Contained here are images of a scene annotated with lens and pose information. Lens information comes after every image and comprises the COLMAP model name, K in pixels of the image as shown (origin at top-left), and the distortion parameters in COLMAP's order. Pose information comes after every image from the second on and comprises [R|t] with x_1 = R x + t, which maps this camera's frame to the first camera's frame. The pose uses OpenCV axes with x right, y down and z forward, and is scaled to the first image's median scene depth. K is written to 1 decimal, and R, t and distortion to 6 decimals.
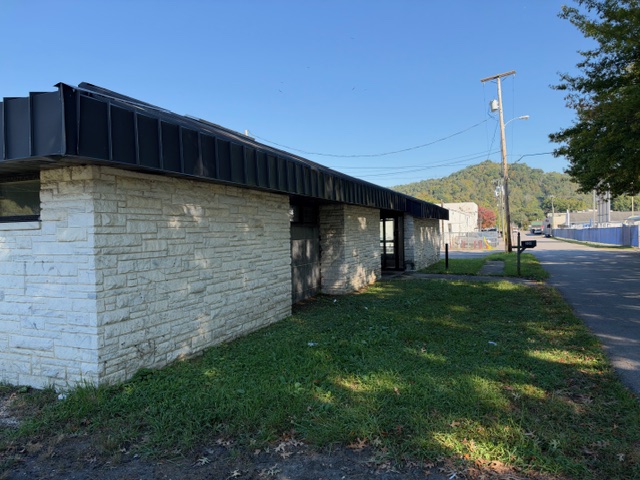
lens RADIAL K [[448.5, 0, 320.0], [0, 448.5, 240.0], [0, 0, 1]] dist [0.022307, -0.003746]
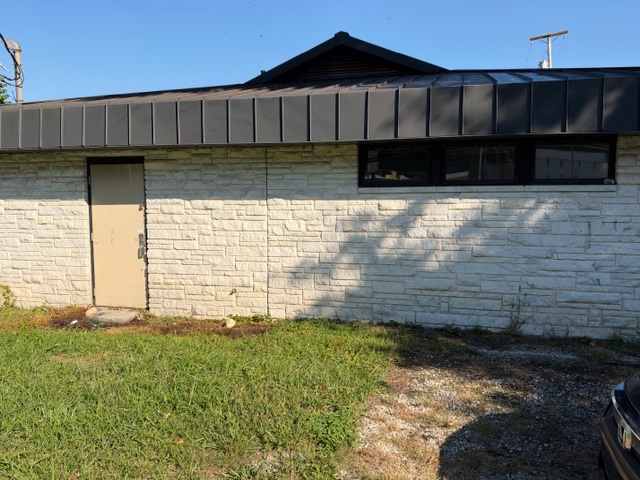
lens RADIAL K [[514.9, 0, 320.0], [0, 514.9, 240.0], [0, 0, 1]] dist [-0.000416, -0.001066]
pose [[0.989673, 0.009031, 0.143061, -1.429550], [-0.018109, 0.997895, 0.062275, 0.026167], [-0.142197, -0.064222, 0.987753, -0.107613]]
